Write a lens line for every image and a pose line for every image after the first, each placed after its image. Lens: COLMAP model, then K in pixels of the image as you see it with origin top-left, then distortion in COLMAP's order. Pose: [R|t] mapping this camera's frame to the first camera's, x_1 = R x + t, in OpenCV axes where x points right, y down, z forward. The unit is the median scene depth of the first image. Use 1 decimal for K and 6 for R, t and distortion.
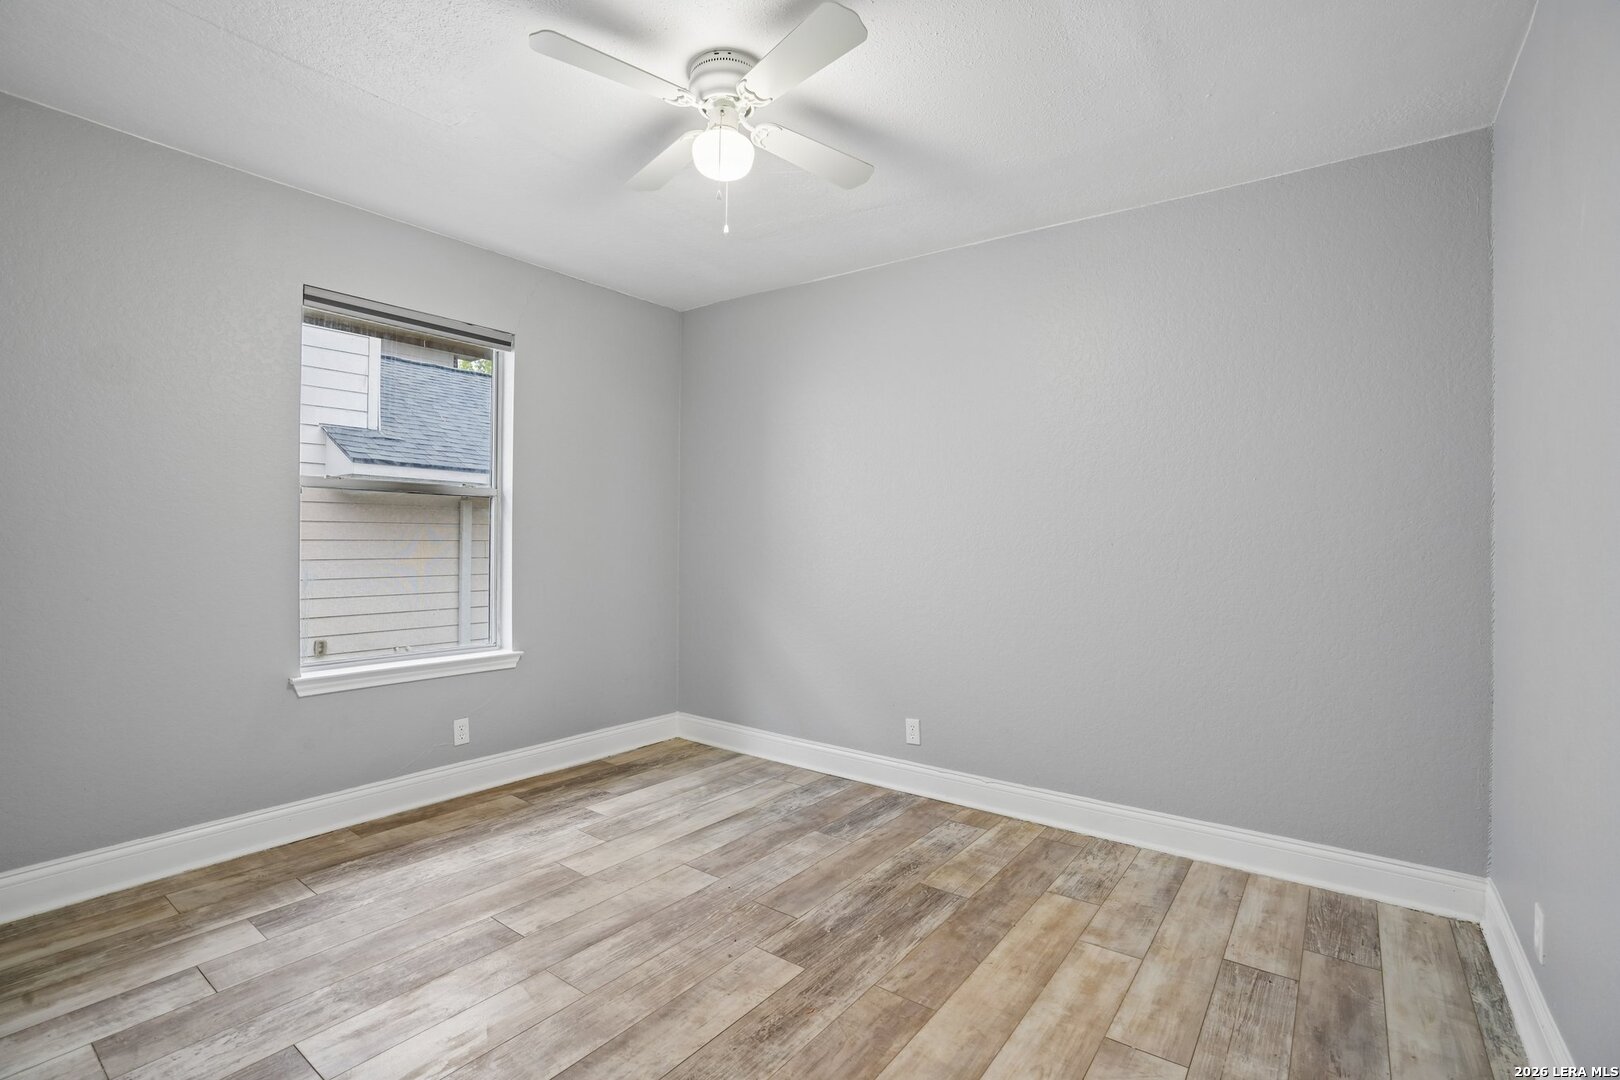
lens RADIAL K [[757.7, 0, 804.1], [0, 757.7, 516.6], [0, 0, 1]] dist [-0.050857, 0.016550]
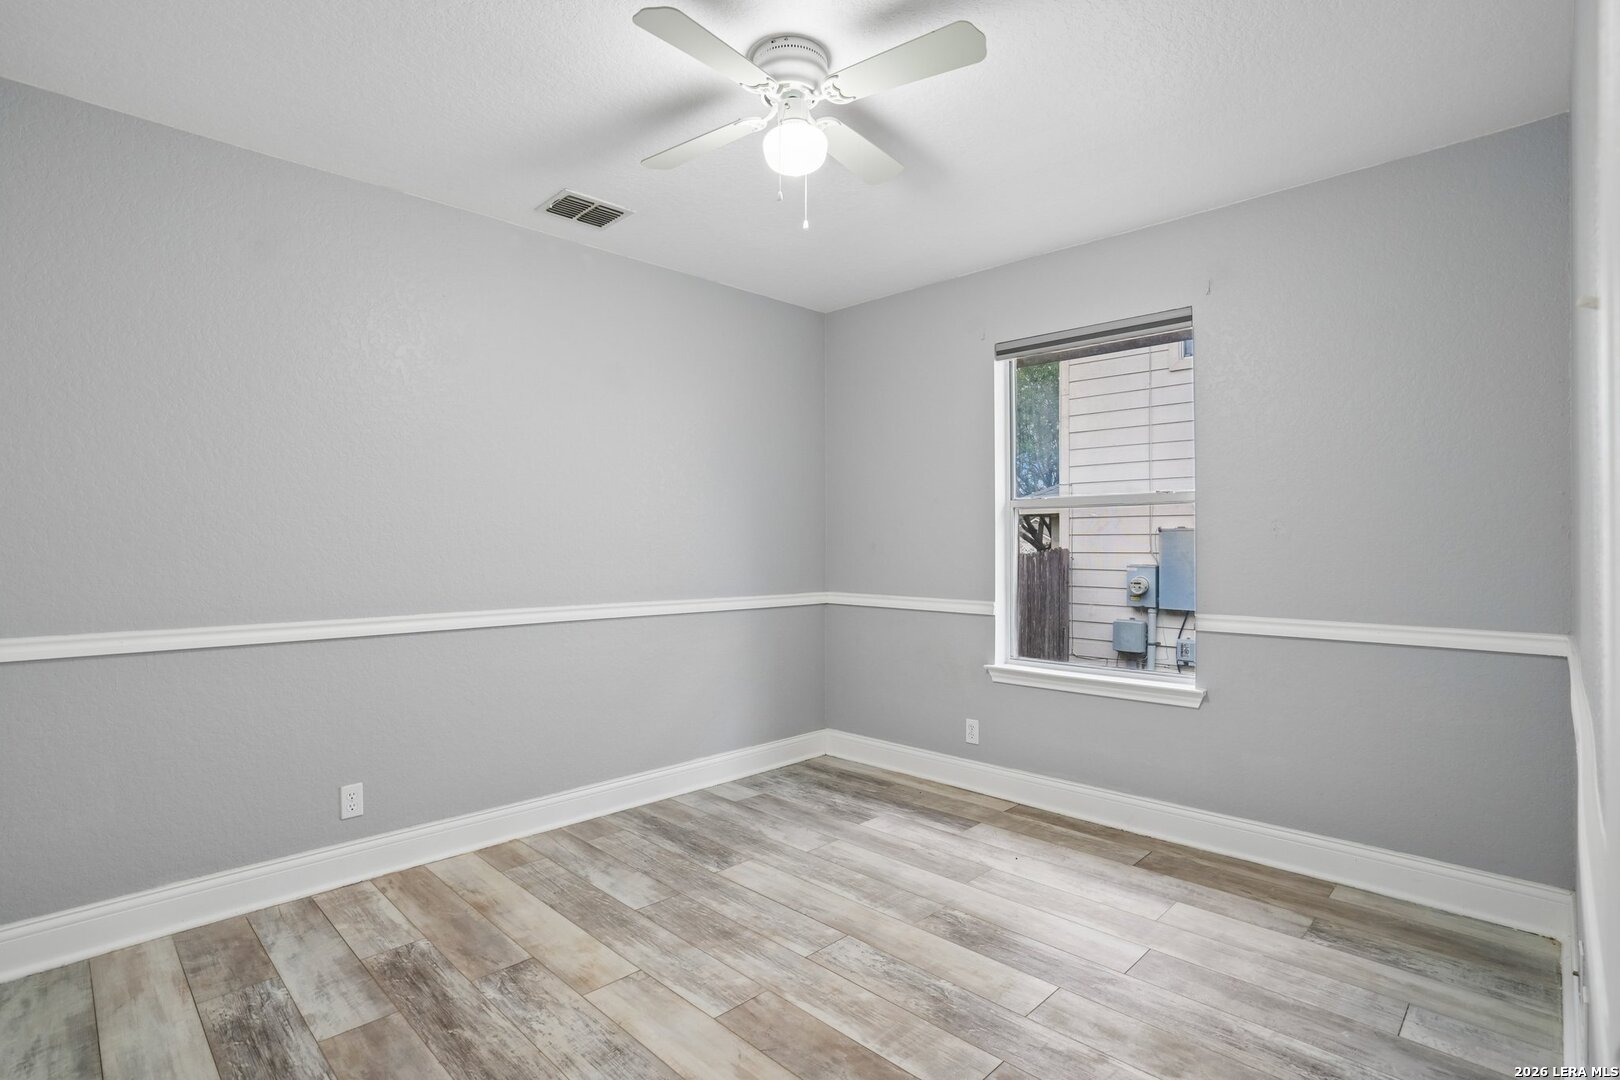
lens RADIAL K [[795.1, 0, 815.1], [0, 795.1, 541.4], [0, 0, 1]] dist [-0.020161, 0.004759]
pose [[-0.132102, -0.013333, -0.991146, 0.877211], [0.024180, 0.999569, -0.016669, 0.035193], [0.990941, -0.026168, -0.131722, 1.163580]]
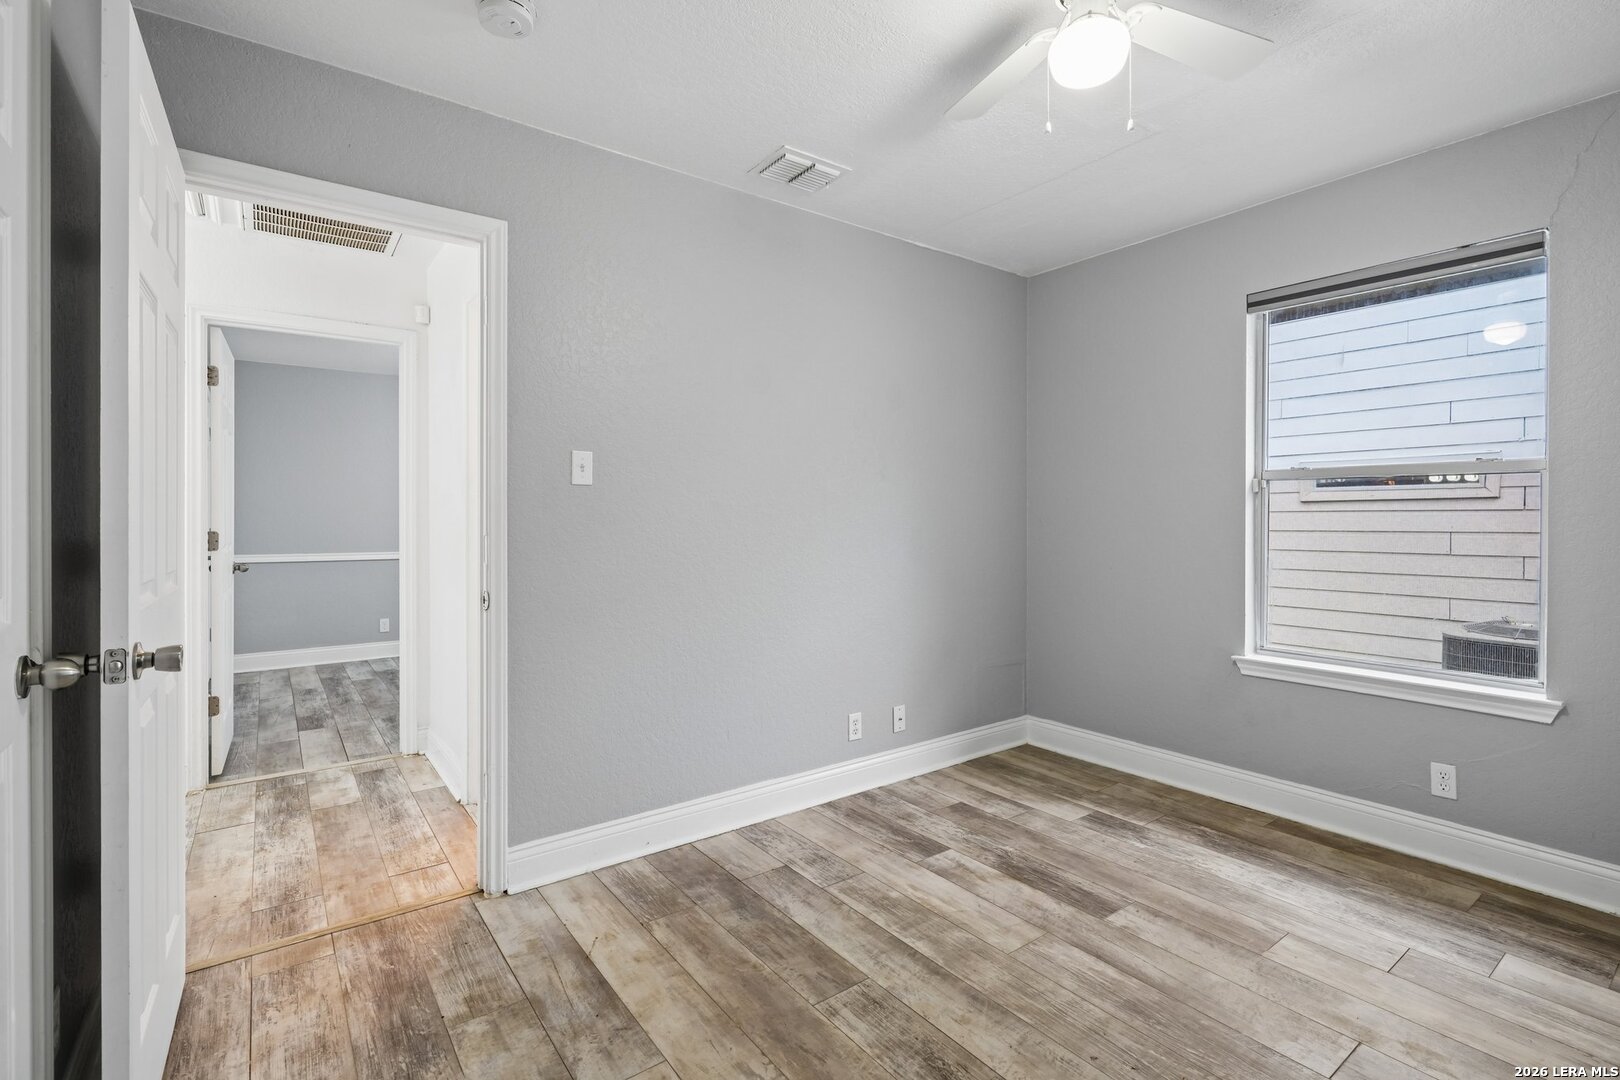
lens RADIAL K [[757.7, 0, 811.9], [0, 757.7, 527.5], [0, 0, 1]] dist [-0.050857, 0.016550]
pose [[-0.299217, 0.000991, -0.954185, 0.718197], [0.014694, 0.999886, -0.003569, 0.027292], [0.954072, -0.015088, -0.299197, 0.939159]]
